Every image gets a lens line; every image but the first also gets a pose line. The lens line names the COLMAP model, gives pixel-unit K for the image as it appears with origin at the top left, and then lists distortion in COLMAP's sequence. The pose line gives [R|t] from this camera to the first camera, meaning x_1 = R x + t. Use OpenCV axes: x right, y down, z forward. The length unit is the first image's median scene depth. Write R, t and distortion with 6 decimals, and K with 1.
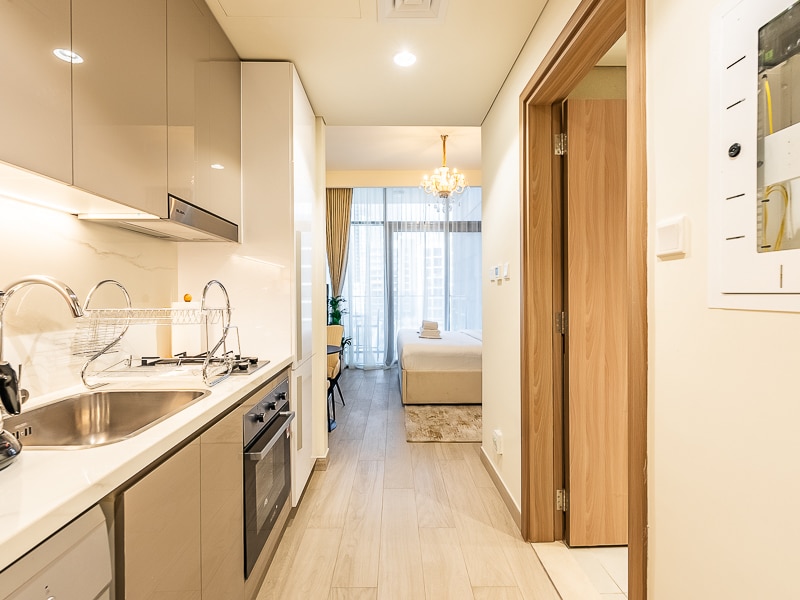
lens RADIAL K [[364.7, 0, 400.0], [0, 364.7, 300.0], [0, 0, 1]] dist [-0.001922, -0.000439]
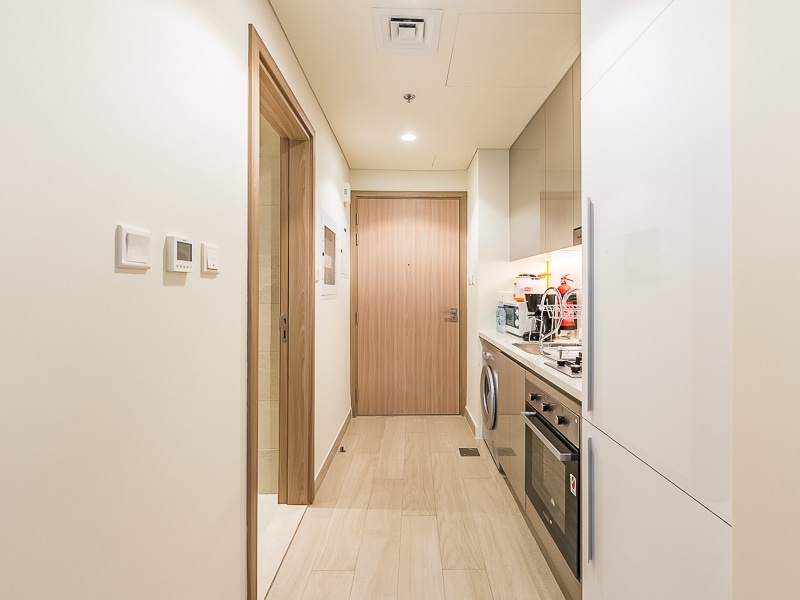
lens RADIAL K [[364.7, 0, 400.0], [0, 364.7, 300.0], [0, 0, 1]] dist [-0.001922, -0.000439]
pose [[-0.998937, 0.002359, 0.046032, 0.011094], [0.004274, 0.999127, 0.041551, -0.053309], [-0.045894, 0.041704, -0.998075, 1.912033]]
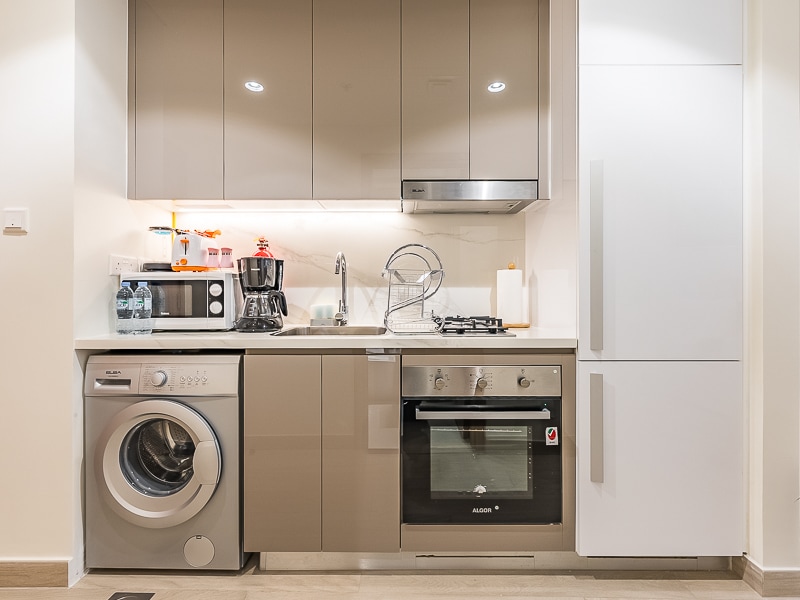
lens RADIAL K [[364.7, 0, 400.0], [0, 364.7, 300.0], [0, 0, 1]] dist [-0.001922, -0.000439]
pose [[-0.039366, 0.014284, -0.999123, 0.484145], [-0.008058, 0.999861, 0.014613, 0.084909], [0.999192, 0.008626, -0.039245, 0.798181]]
